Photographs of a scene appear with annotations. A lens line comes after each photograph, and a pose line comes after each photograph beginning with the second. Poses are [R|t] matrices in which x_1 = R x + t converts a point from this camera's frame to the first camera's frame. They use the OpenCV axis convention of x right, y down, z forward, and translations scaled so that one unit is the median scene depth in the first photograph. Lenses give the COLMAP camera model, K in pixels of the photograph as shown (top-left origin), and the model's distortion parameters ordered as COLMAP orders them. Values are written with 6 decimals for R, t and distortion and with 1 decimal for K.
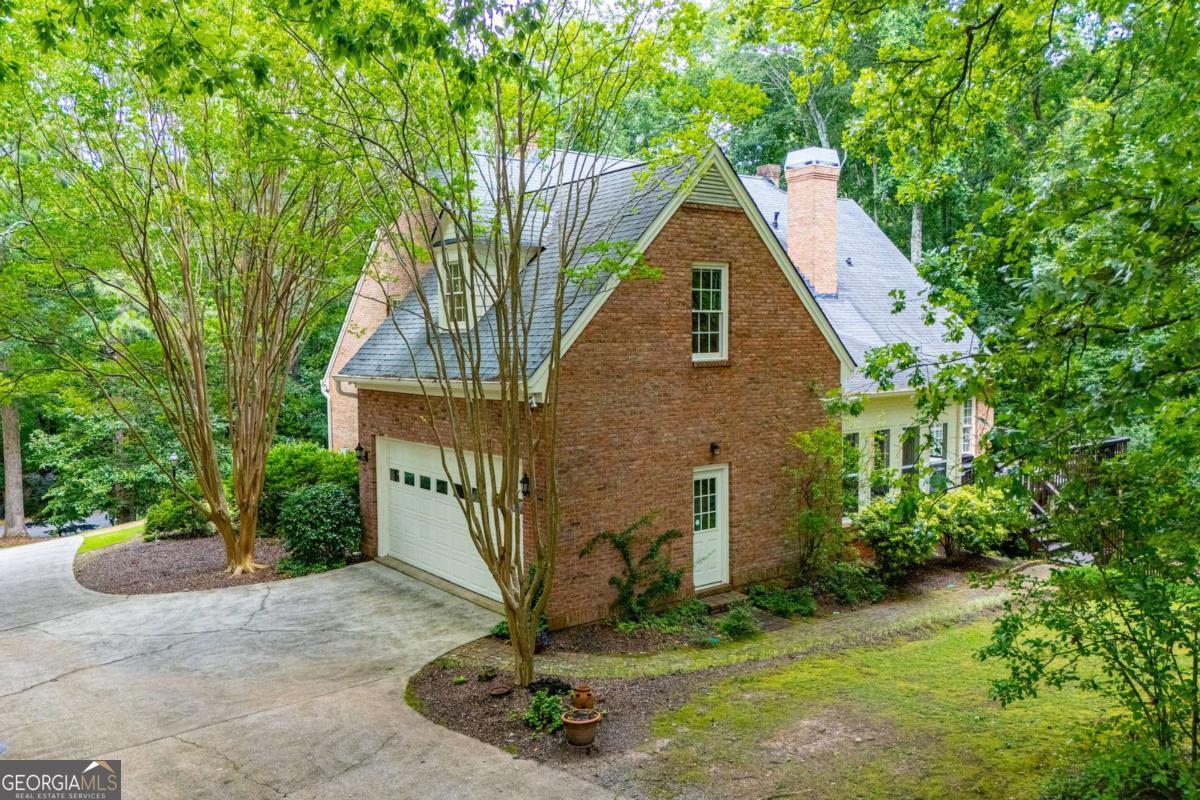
lens RADIAL K [[859.7, 0, 576.9], [0, 859.7, 388.6], [0, 0, 1]] dist [0.065128, -0.055719]
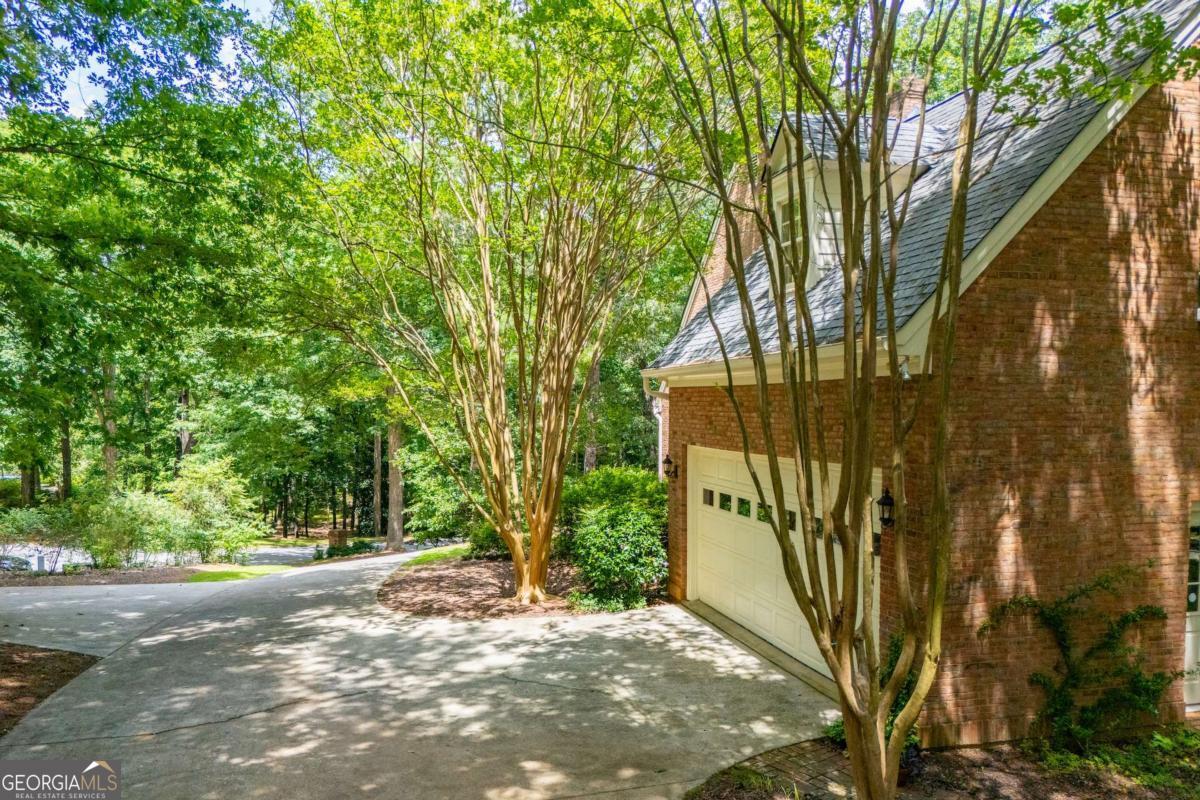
lens RADIAL K [[878.5, 0, 600.7], [0, 878.5, 436.6], [0, 0, 1]] dist [0.031204, -0.007630]
pose [[0.929031, 0.031051, -0.368695, -0.017245], [-0.031003, 0.999501, 0.006056, 0.059006], [0.368699, 0.005804, 0.929531, 0.309417]]
